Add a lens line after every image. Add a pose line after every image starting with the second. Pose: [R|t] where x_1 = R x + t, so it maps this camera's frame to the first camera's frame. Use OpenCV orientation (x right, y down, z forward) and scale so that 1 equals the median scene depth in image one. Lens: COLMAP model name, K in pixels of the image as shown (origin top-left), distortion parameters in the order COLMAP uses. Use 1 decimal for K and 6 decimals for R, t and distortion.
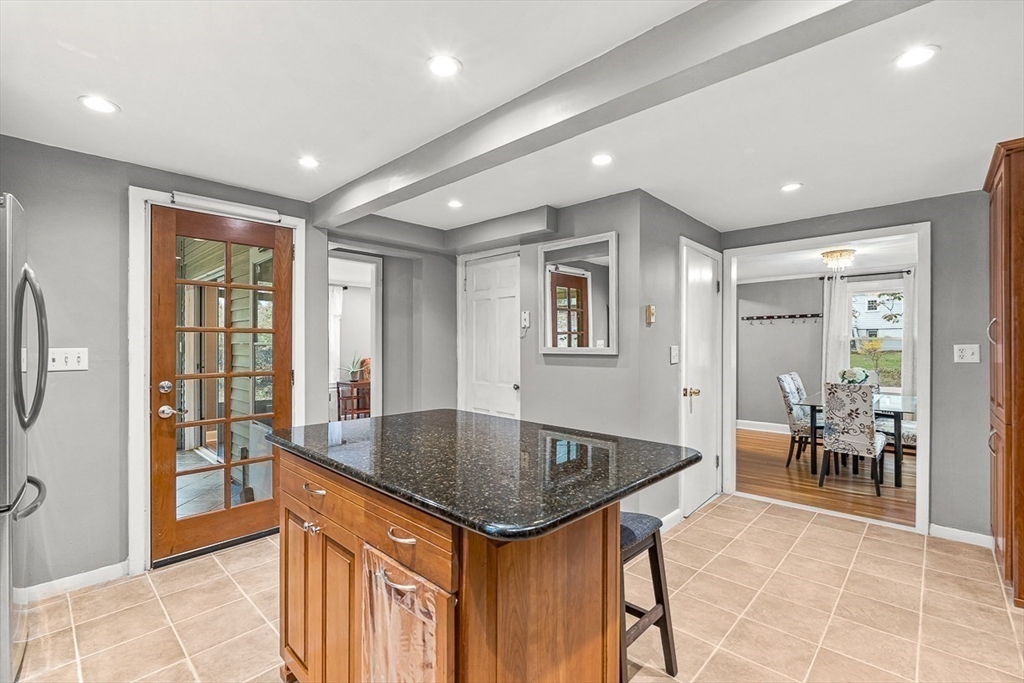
lens RADIAL K [[458.3, 0, 511.8], [0, 458.3, 346.5], [0, 0, 1]] dist [0.000411, 0.000868]
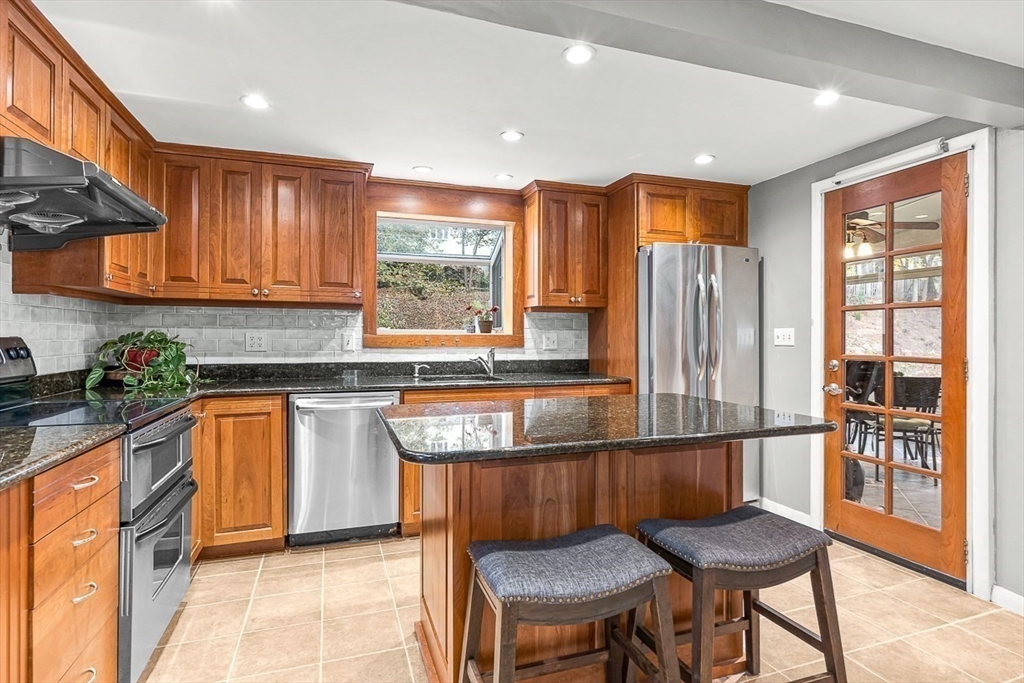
lens RADIAL K [[533.1, 0, 511.2], [0, 533.1, 336.2], [0, 0, 1]] dist [-0.000706, -0.000193]
pose [[-0.450415, 0.002437, -0.892816, 0.597608], [0.001649, 0.999997, 0.001898, 0.017264], [0.892818, -0.000617, -0.450418, 0.836121]]
